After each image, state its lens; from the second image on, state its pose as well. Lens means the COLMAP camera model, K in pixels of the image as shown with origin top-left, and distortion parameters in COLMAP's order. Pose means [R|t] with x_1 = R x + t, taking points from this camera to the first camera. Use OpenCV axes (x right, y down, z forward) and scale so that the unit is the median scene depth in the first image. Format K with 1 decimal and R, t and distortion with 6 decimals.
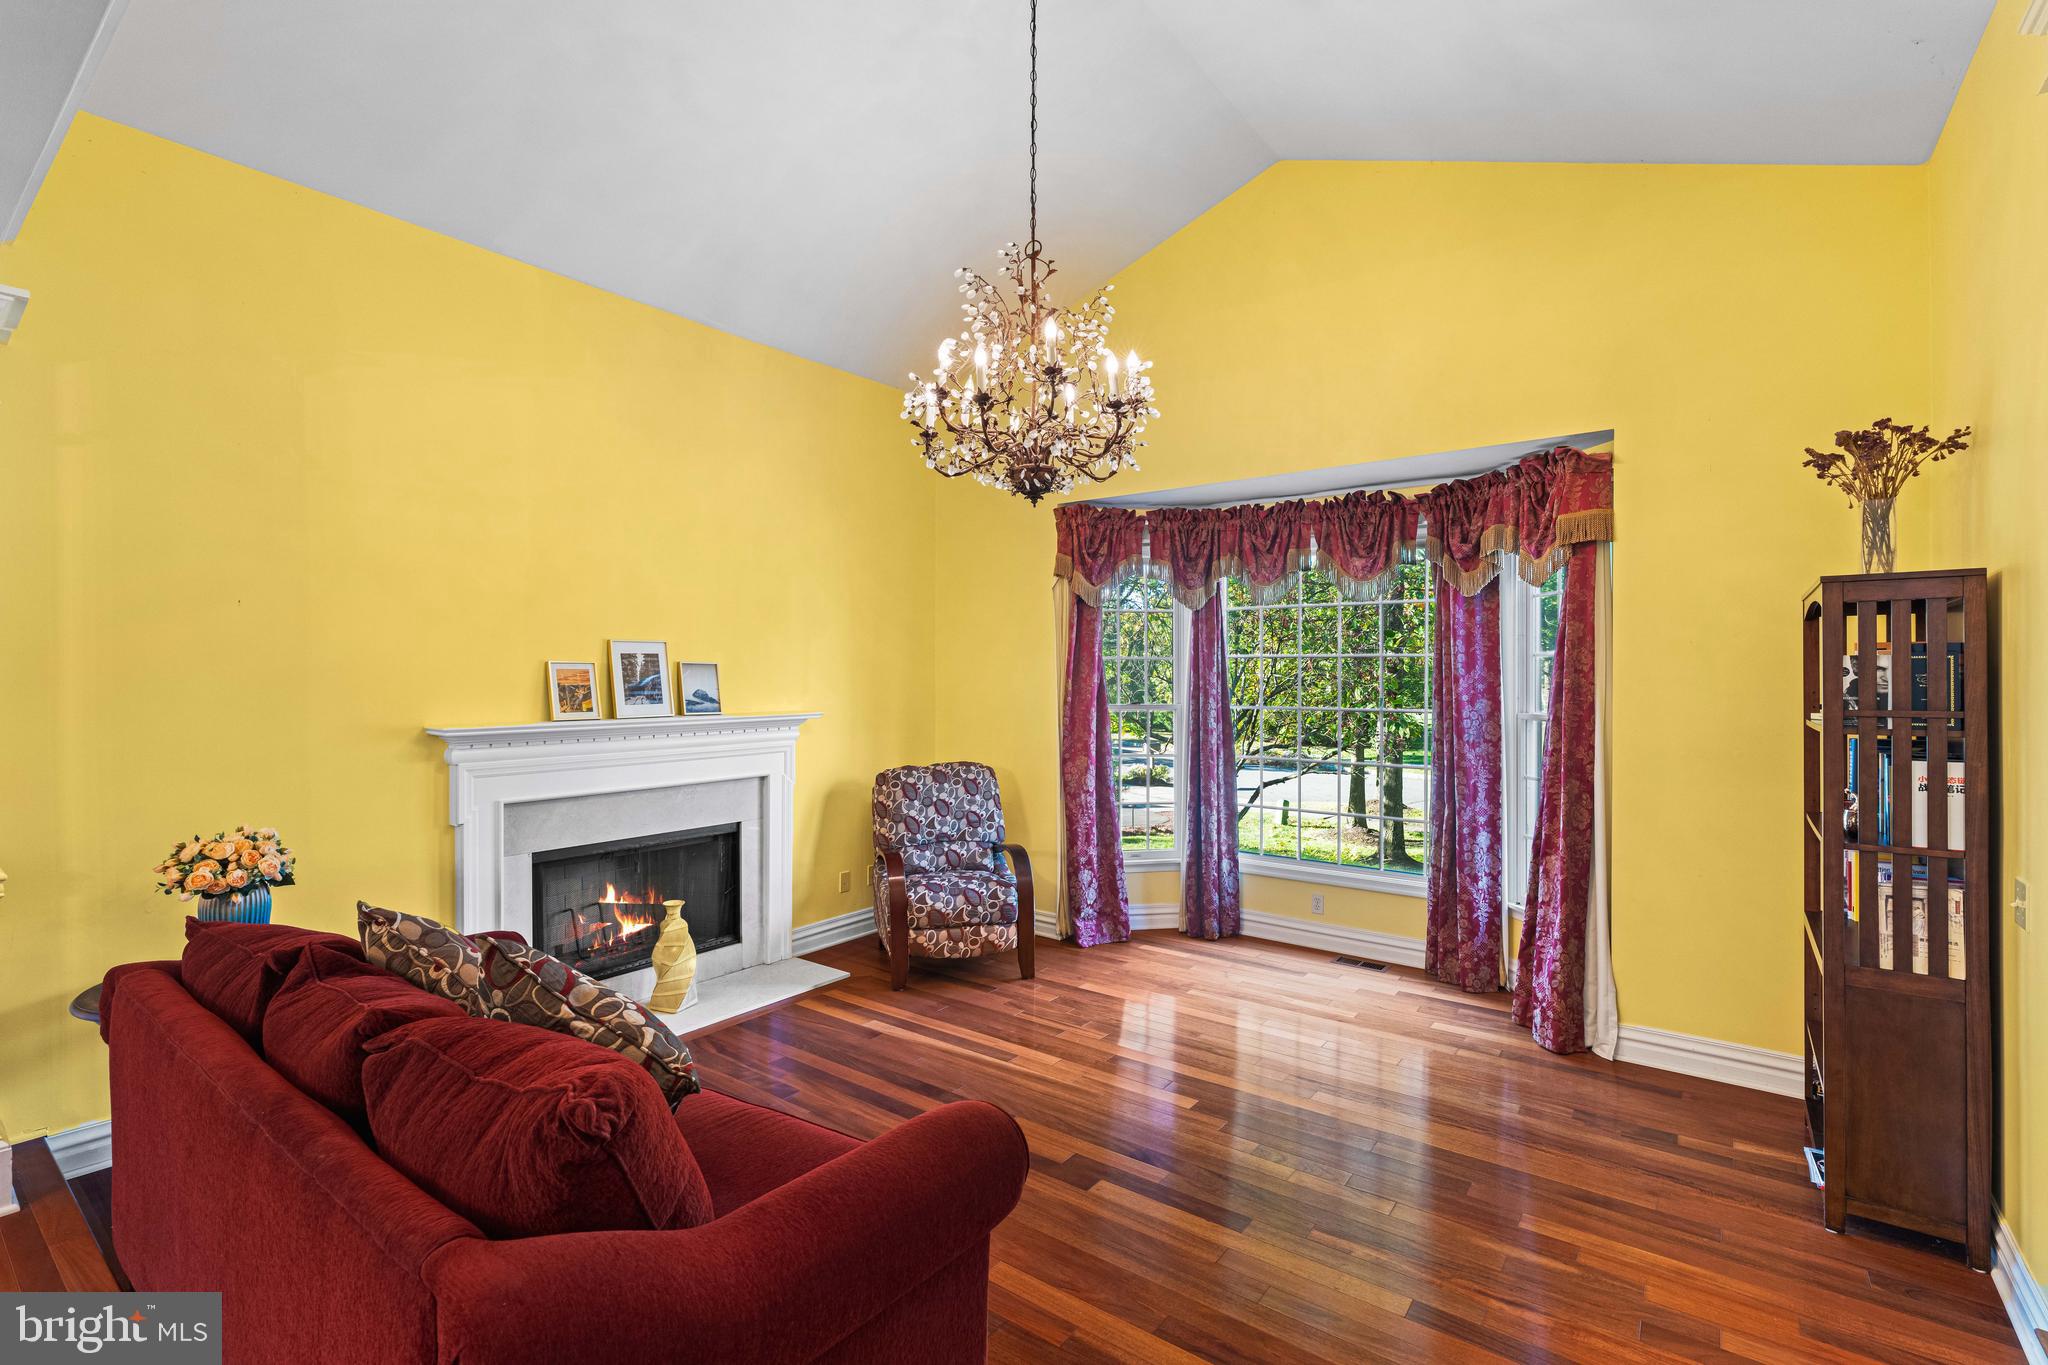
lens RADIAL K [[923.5, 0, 1021.2], [0, 923.5, 669.6], [0, 0, 1]] dist [-0.002384, 0.001295]
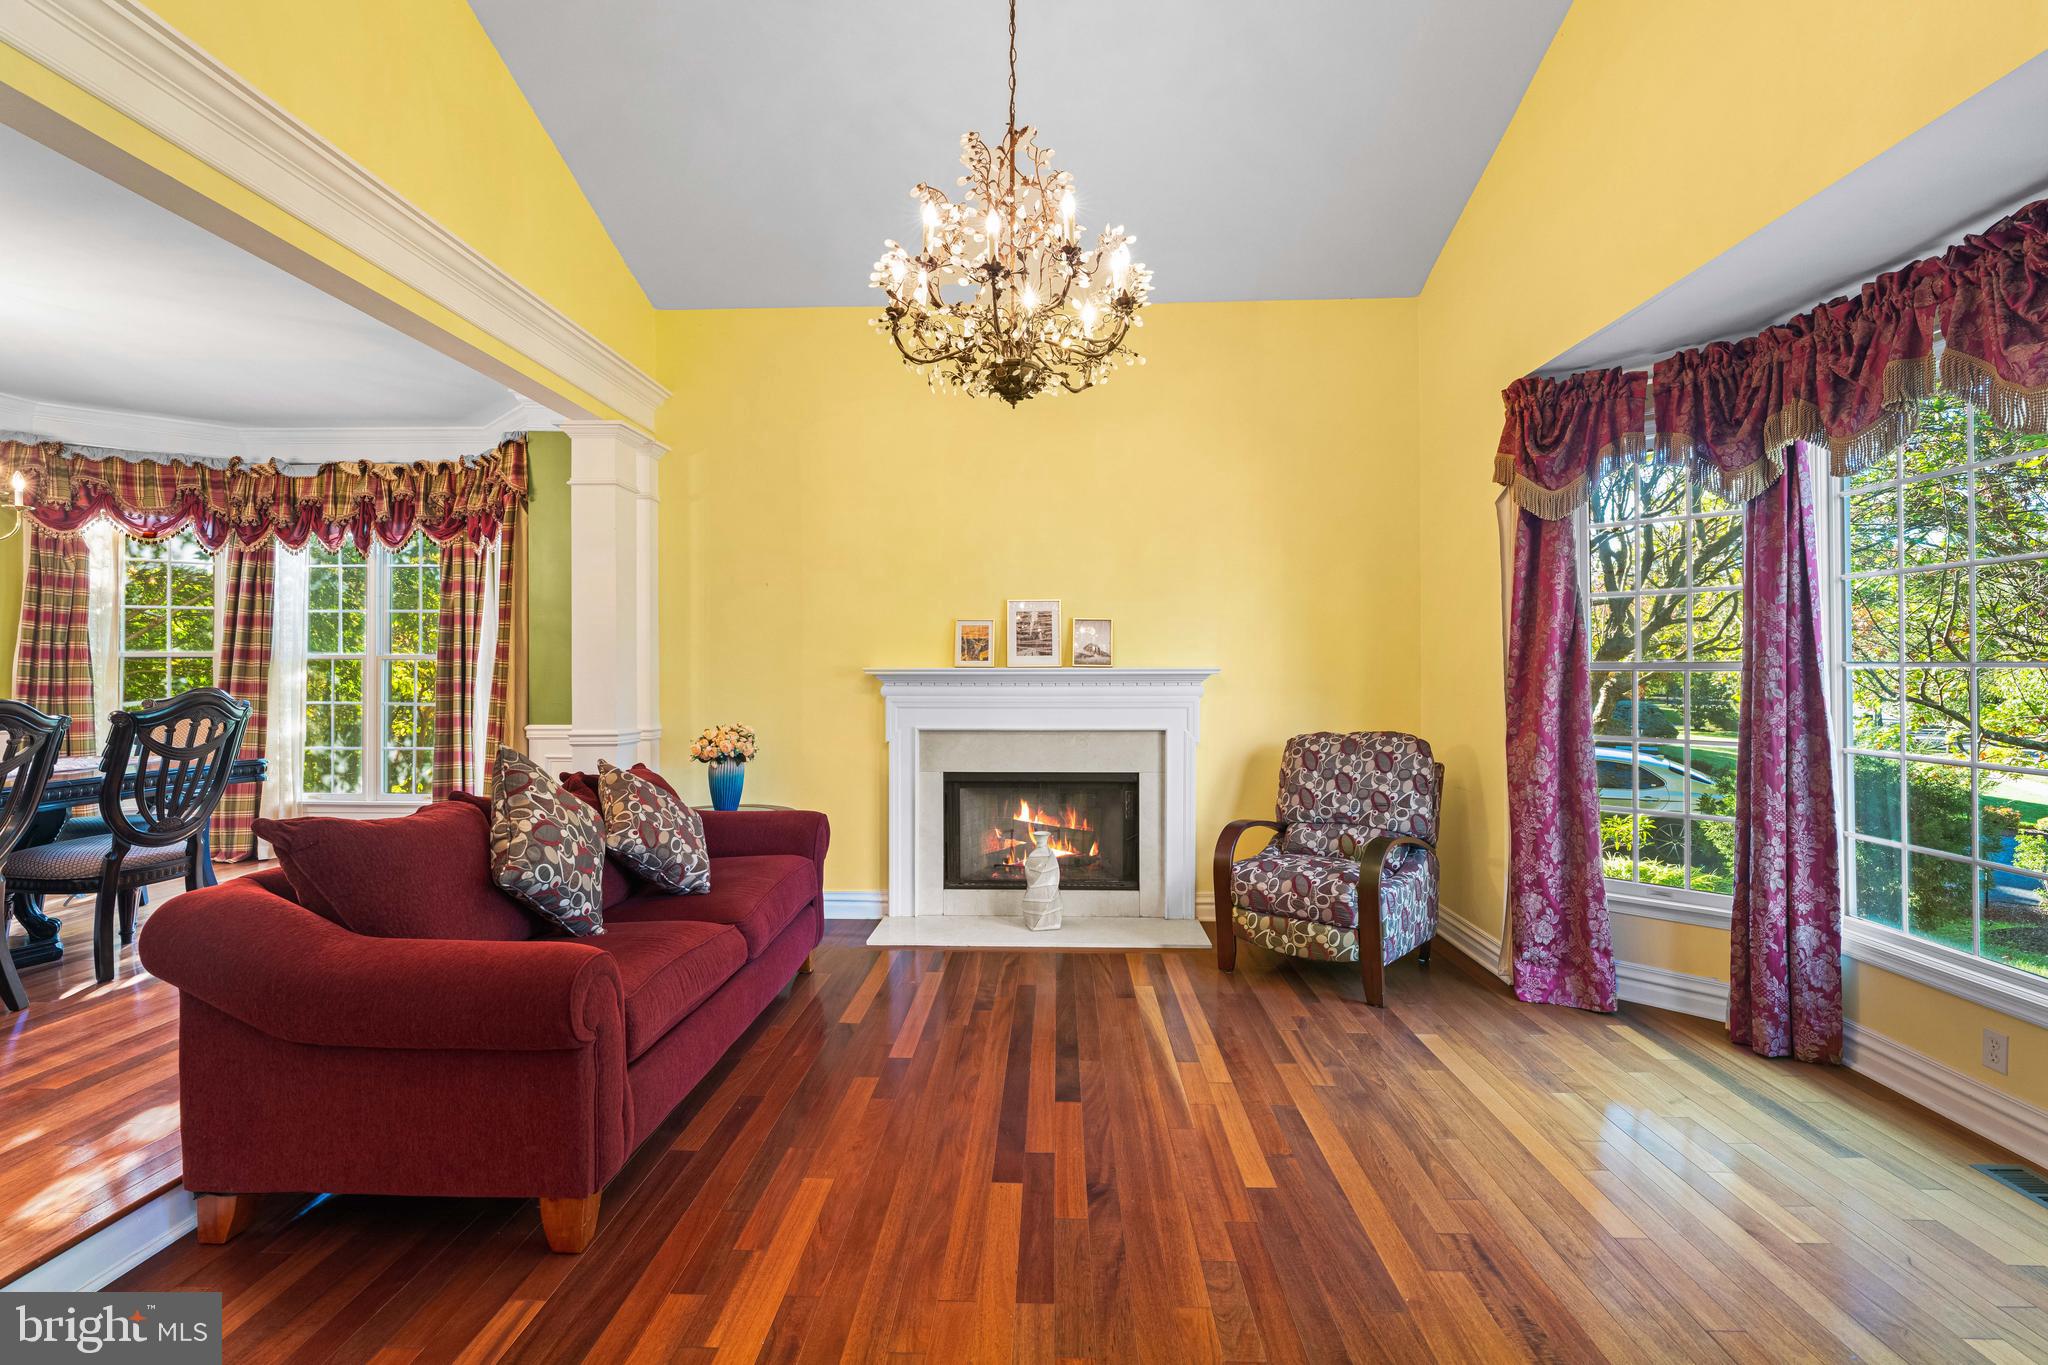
lens RADIAL K [[923.5, 0, 1031.7], [0, 923.5, 657.3], [0, 0, 1]] dist [-0.002384, 0.001295]
pose [[0.578159, -0.011345, -0.815845, 0.466545], [0.003405, 0.999928, -0.011492, 0.047305], [0.815917, 0.003866, 0.578156, 0.304595]]
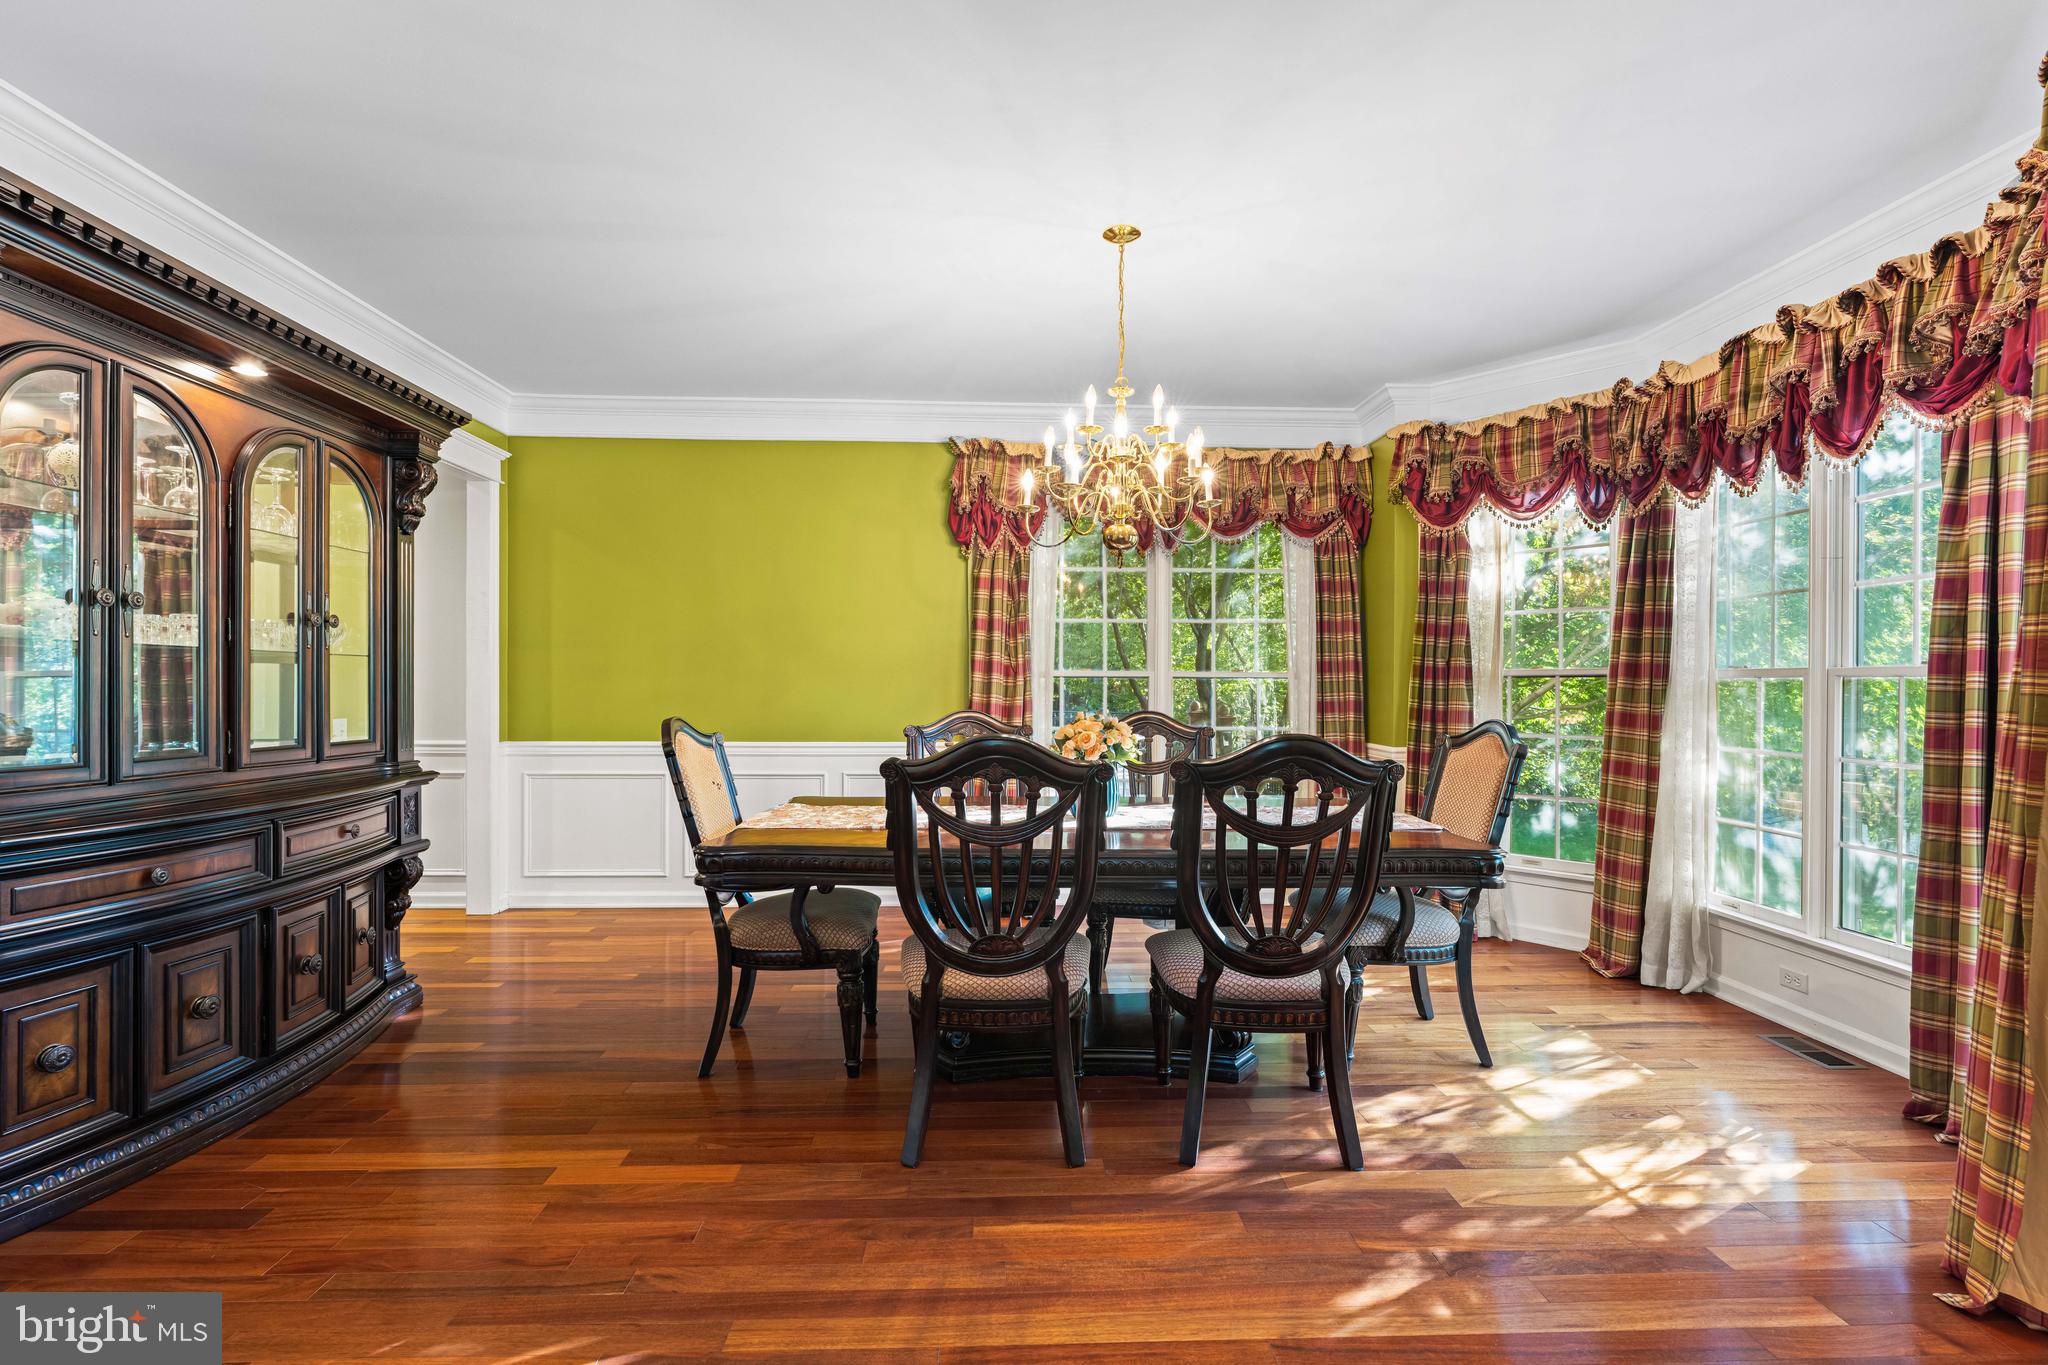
lens RADIAL K [[923.5, 0, 1023.3], [0, 923.5, 687.3], [0, 0, 1]] dist [-0.002384, 0.001295]
pose [[-0.773199, -0.002323, -0.634159, -0.178666], [-0.002909, 0.999996, -0.000117, 0.042960], [0.634157, 0.001754, -0.773203, 0.448012]]
